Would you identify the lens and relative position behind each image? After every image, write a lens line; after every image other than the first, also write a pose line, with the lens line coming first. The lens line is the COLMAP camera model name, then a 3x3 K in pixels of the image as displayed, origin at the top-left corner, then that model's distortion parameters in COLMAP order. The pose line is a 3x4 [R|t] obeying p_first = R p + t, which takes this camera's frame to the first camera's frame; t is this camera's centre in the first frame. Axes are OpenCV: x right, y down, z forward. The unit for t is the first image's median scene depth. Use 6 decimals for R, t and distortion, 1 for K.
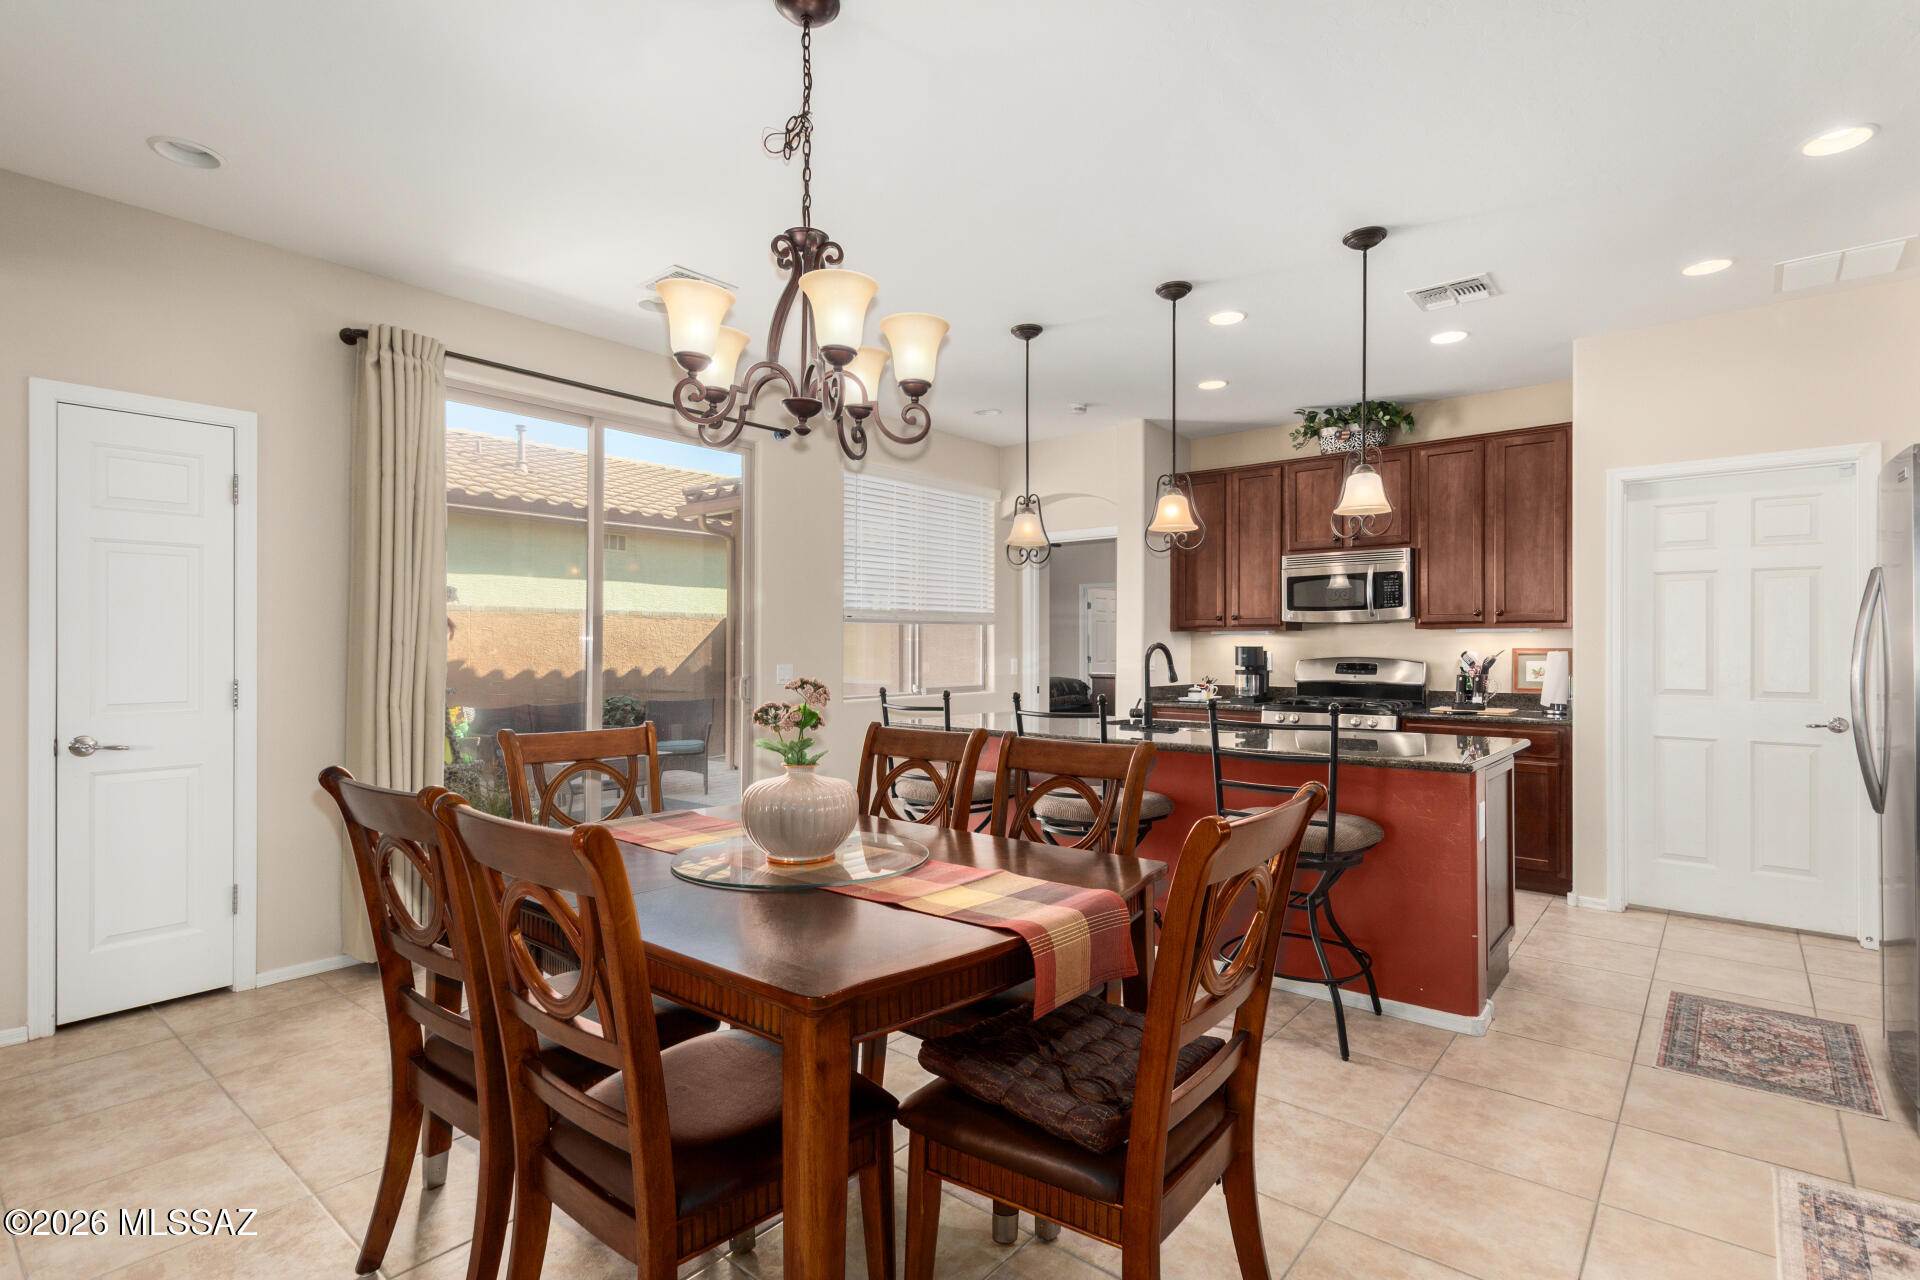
lens RADIAL K [[940.3, 0, 965.1], [0, 940.3, 638.9], [0, 0, 1]] dist [0.026474, -0.006857]
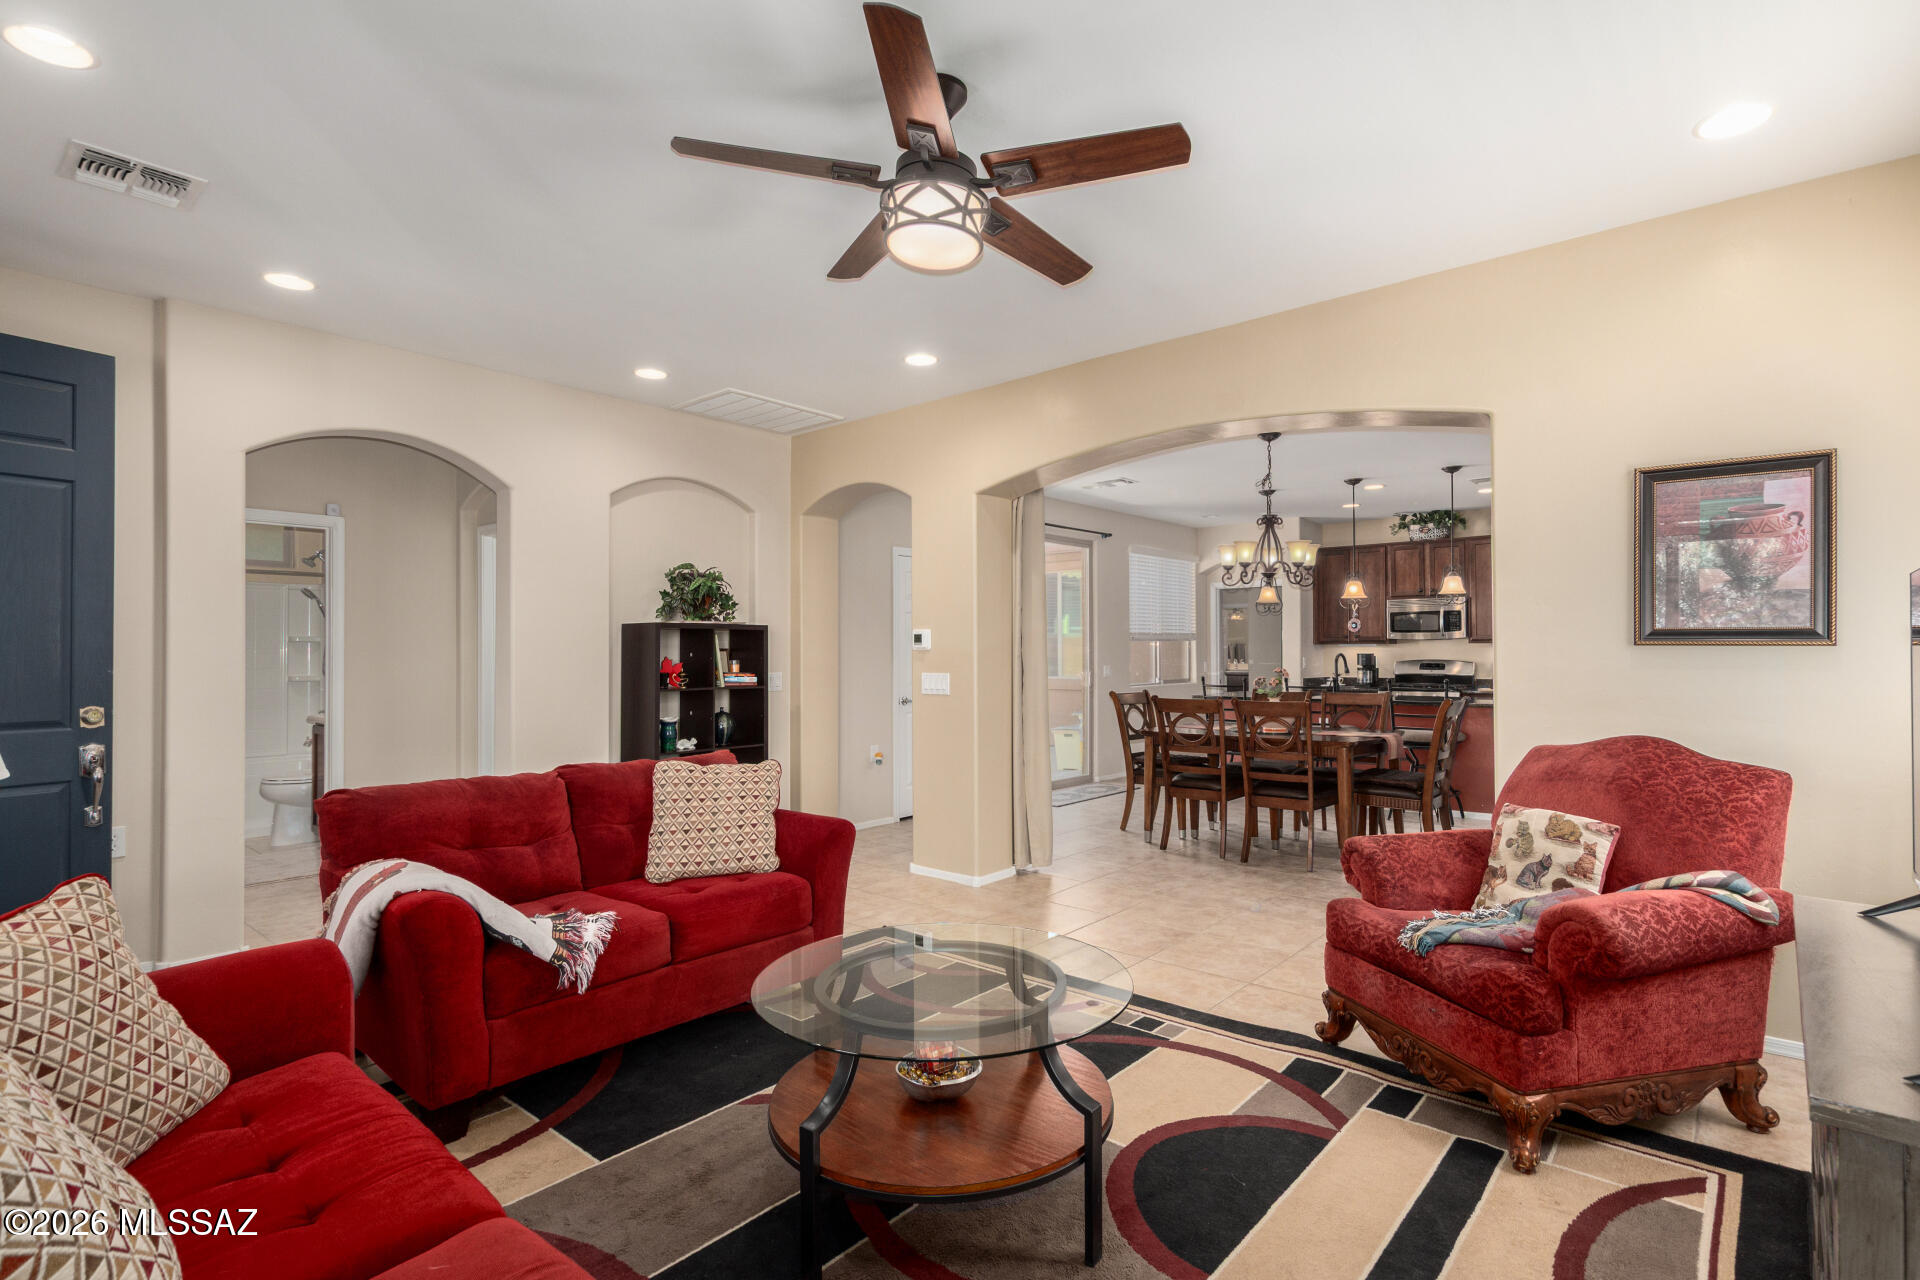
lens RADIAL K [[940.3, 0, 961.2], [0, 940.3, 639.3], [0, 0, 1]] dist [0.026474, -0.006857]
pose [[0.999647, 0.001903, -0.026516, -0.390090], [-0.002330, 0.999868, -0.016079, 0.012011], [0.026482, 0.016135, 0.999519, -0.729064]]
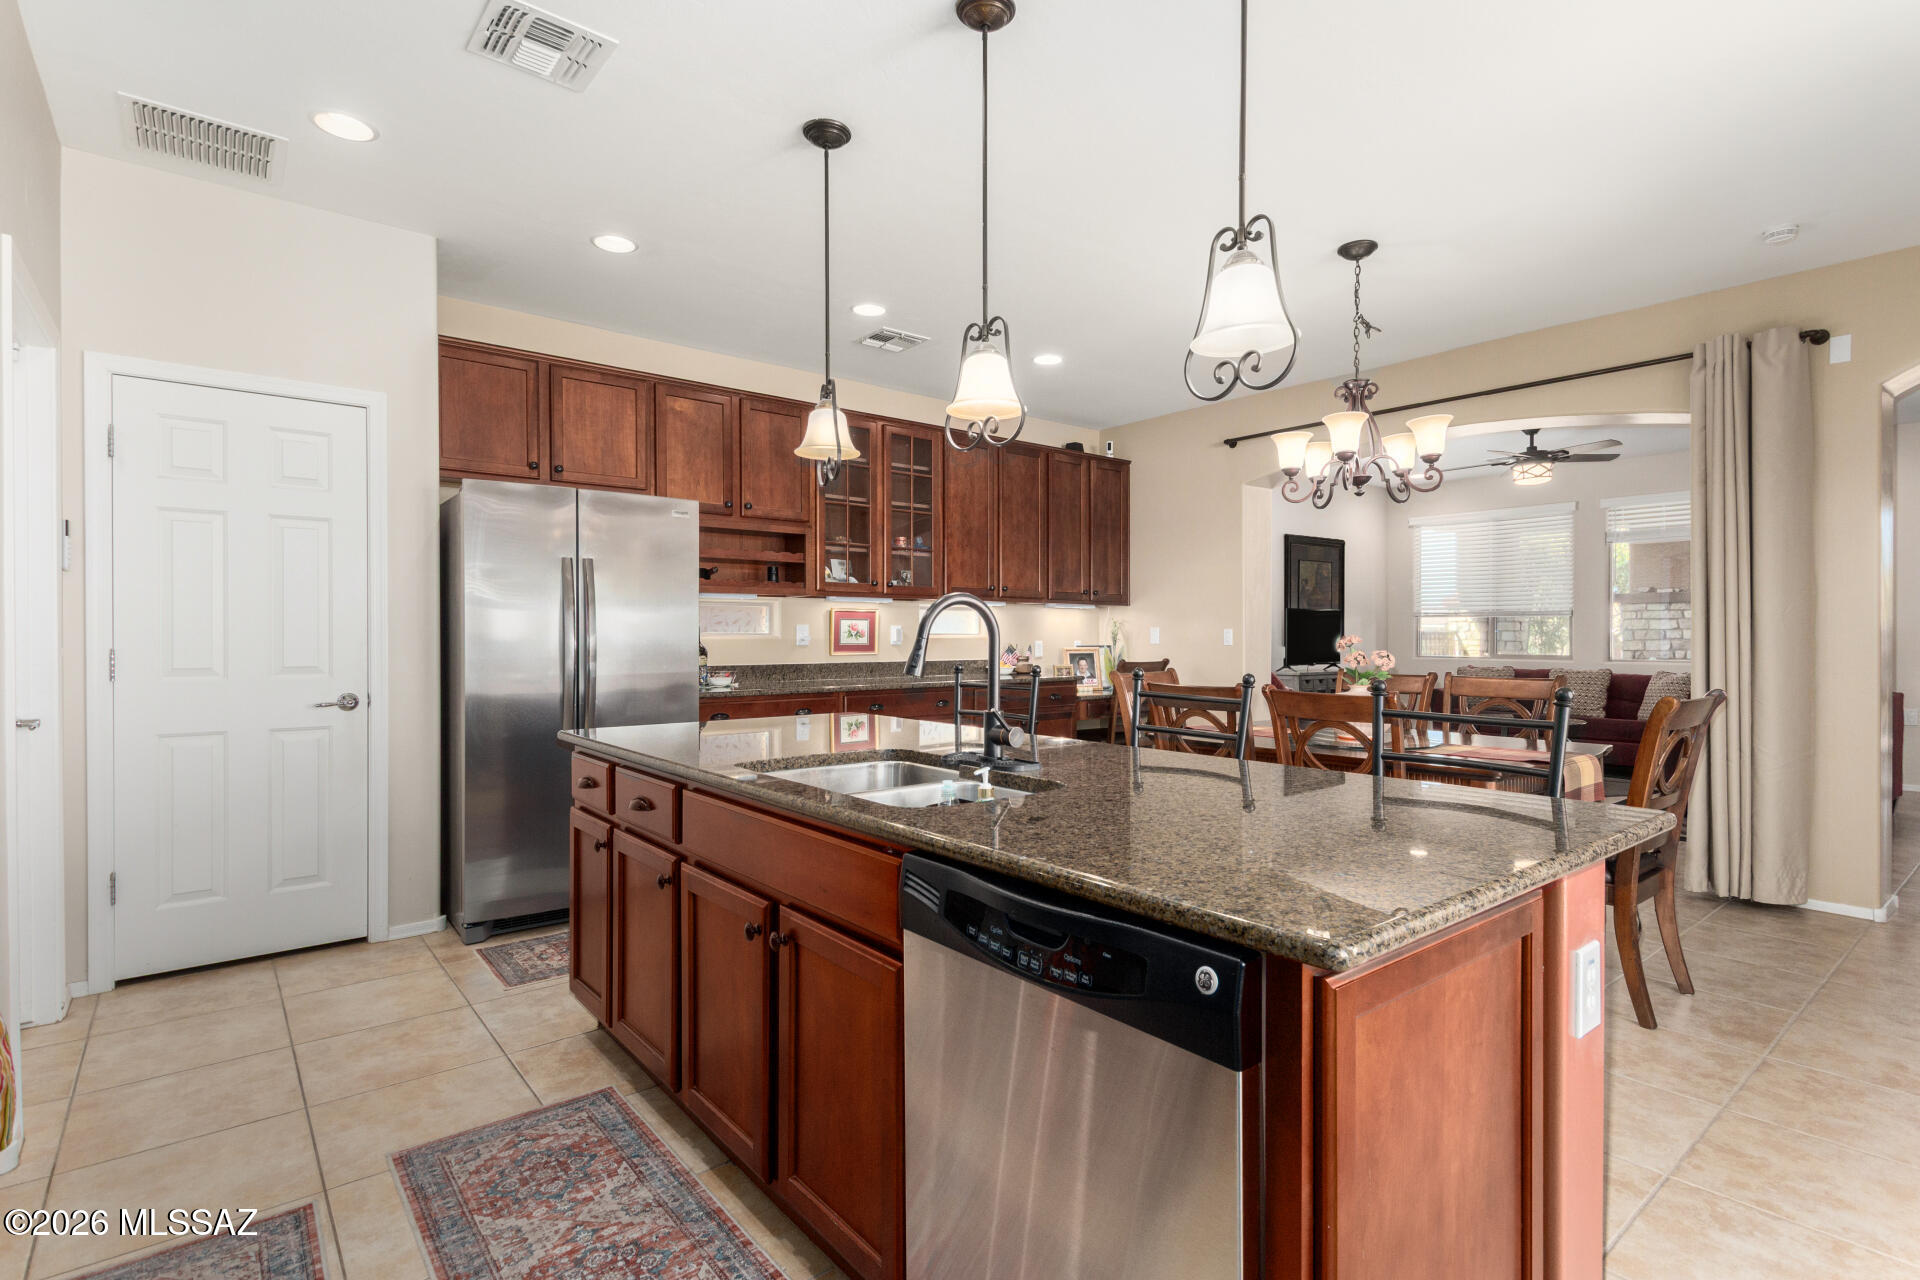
lens RADIAL K [[940.3, 0, 981.1], [0, 940.3, 636.2], [0, 0, 1]] dist [0.026474, -0.006857]
pose [[-0.982700, 0.005930, 0.185110, 0.071596], [0.007509, 0.999941, 0.007831, 0.015530], [-0.185053, 0.009085, -0.982687, 1.093801]]
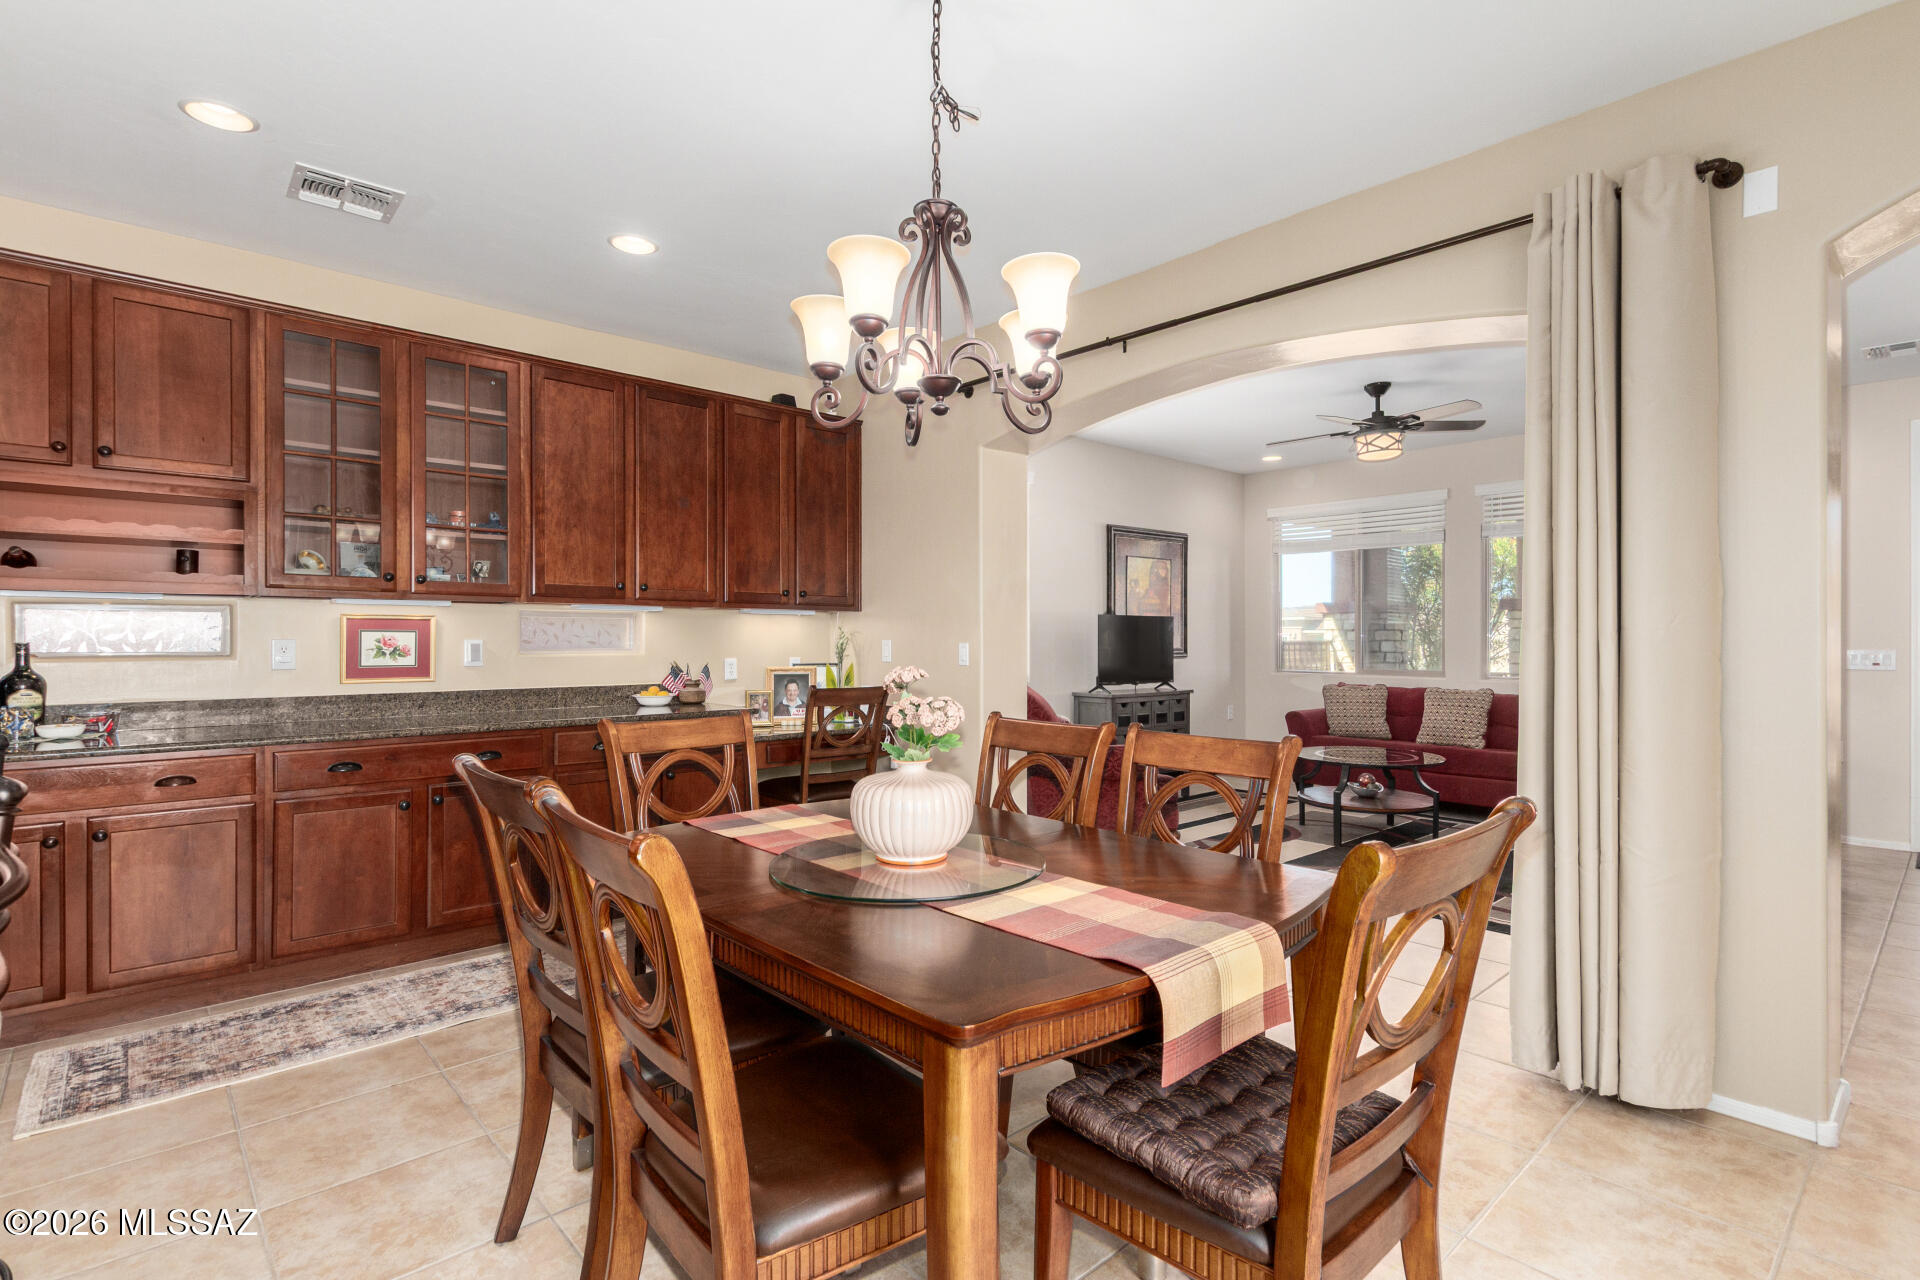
lens RADIAL K [[940.3, 0, 966.1], [0, 940.3, 637.7], [0, 0, 1]] dist [0.026474, -0.006857]
pose [[-0.990291, 0.006021, 0.138883, -0.122577], [0.006618, 0.999971, 0.003833, 0.010106], [-0.138855, 0.004715, -0.990301, 0.764774]]
